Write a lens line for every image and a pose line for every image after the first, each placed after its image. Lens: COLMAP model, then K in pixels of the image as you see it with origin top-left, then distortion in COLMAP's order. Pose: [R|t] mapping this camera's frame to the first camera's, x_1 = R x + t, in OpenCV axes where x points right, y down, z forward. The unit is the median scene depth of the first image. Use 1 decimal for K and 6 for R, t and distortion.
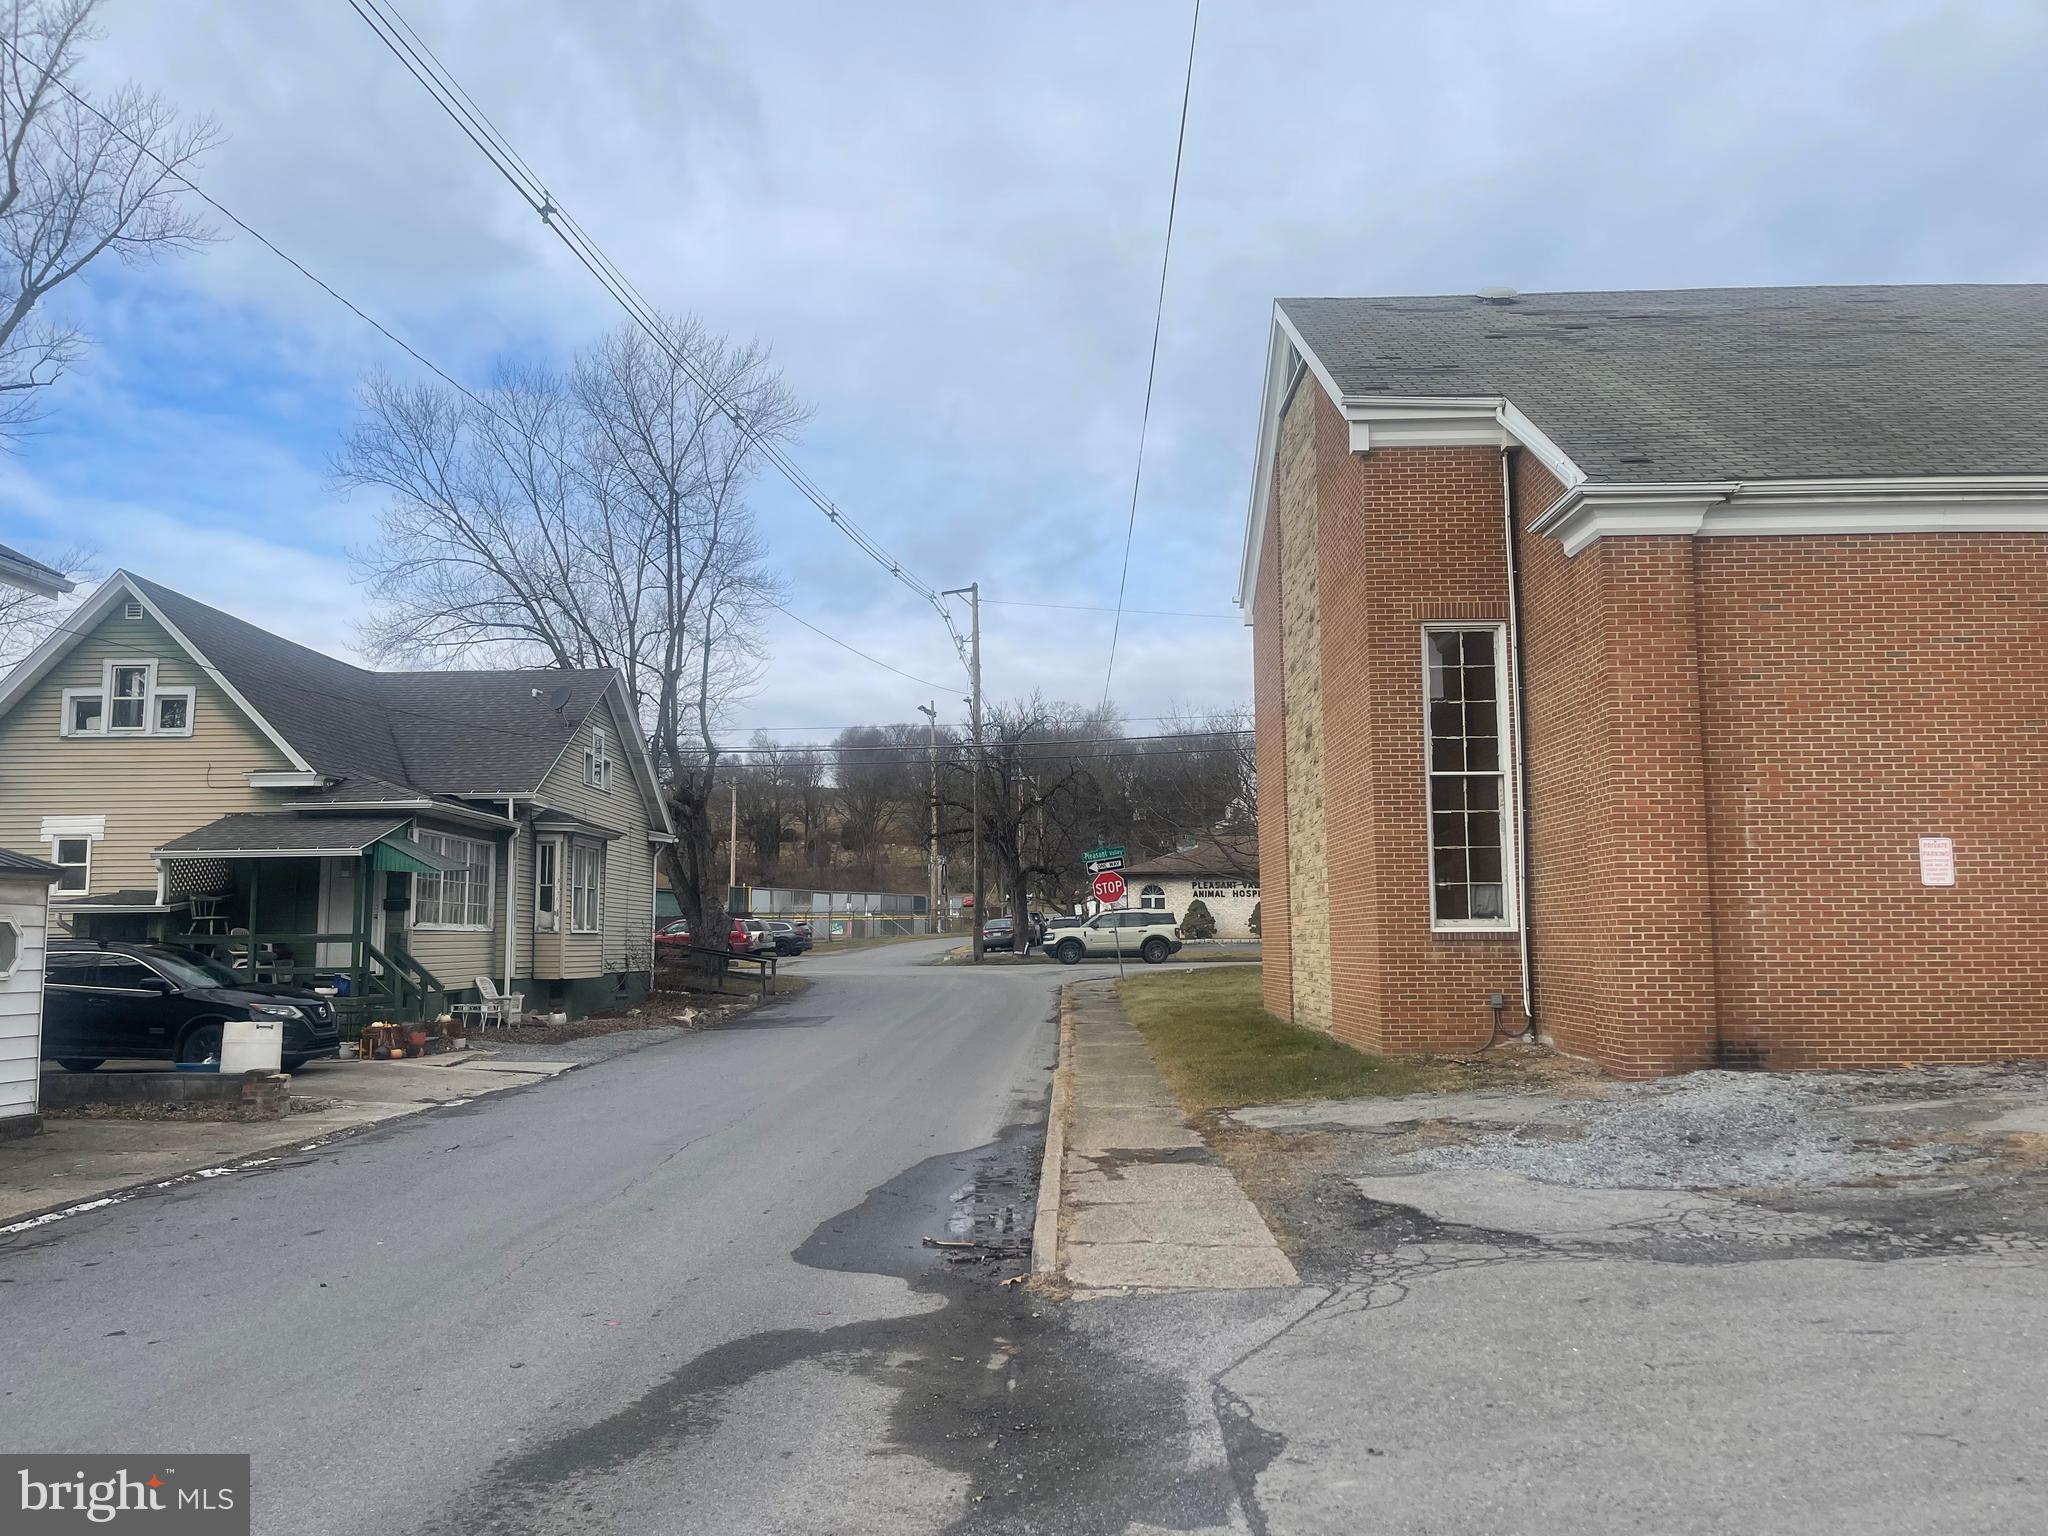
lens RADIAL K [[1549.5, 0, 1024.3], [0, 1549.5, 776.0], [0, 0, 1]] dist [-0.009477, -0.011939]
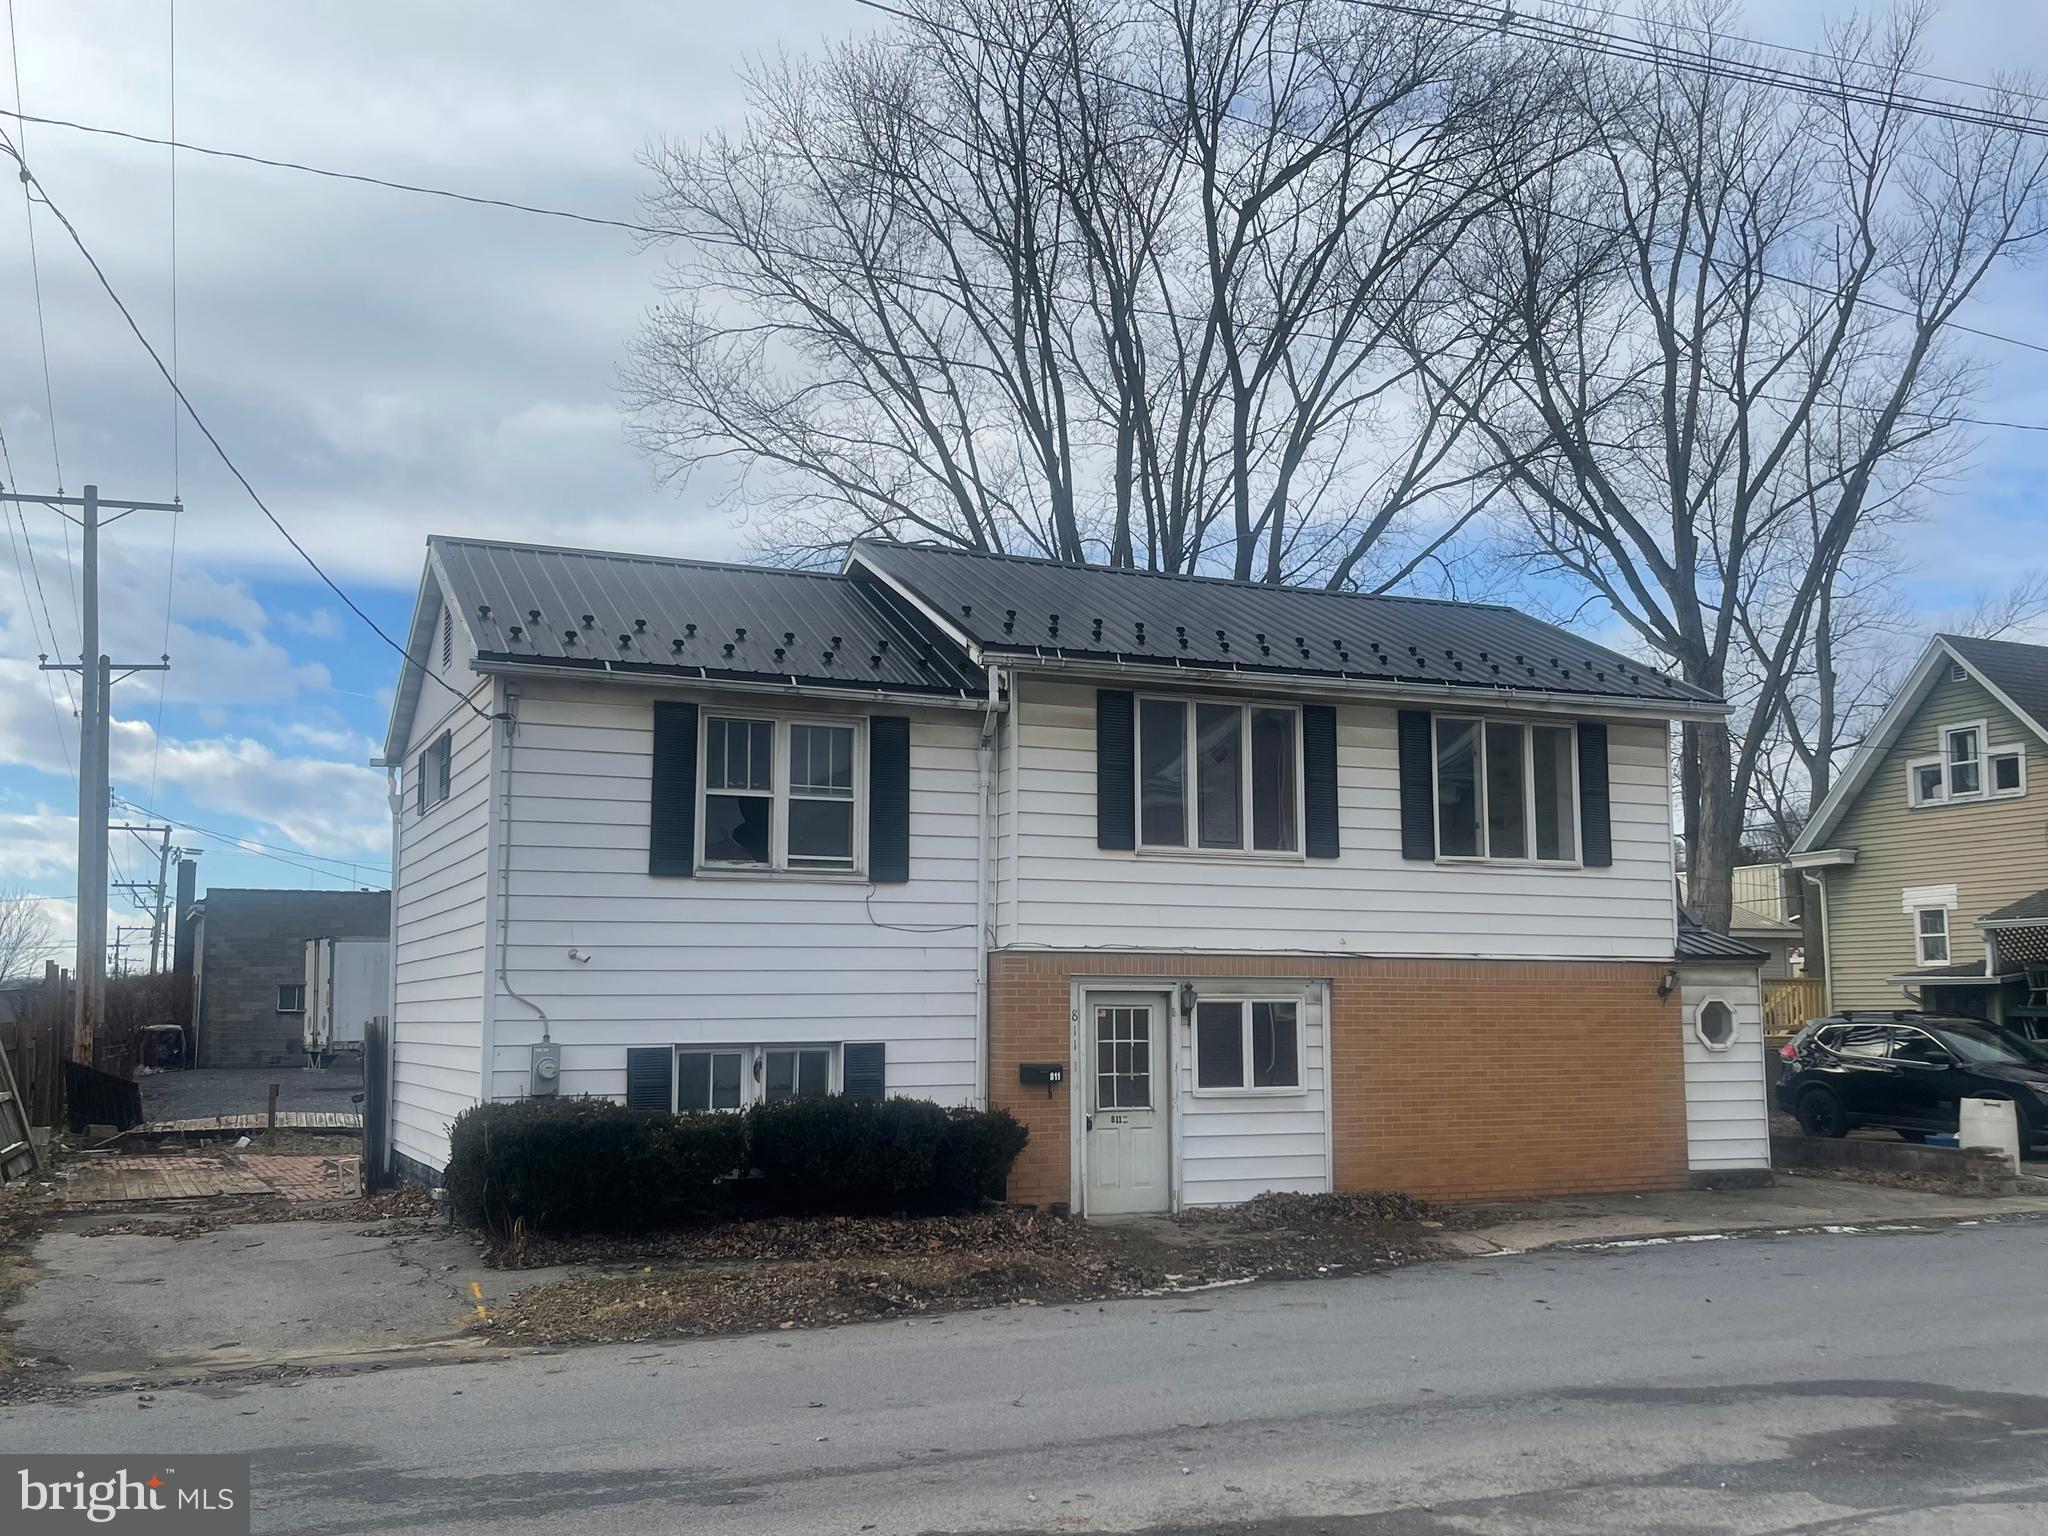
lens RADIAL K [[1924.5, 0, 1024.3], [0, 1924.5, 771.5], [0, 0, 1]] dist [0.010490, 0.000000]
pose [[0.414104, -0.102717, -0.904415, 0.288461], [0.093809, 0.993137, -0.069841, -0.016066], [0.905383, -0.055921, 0.420898, -0.055158]]
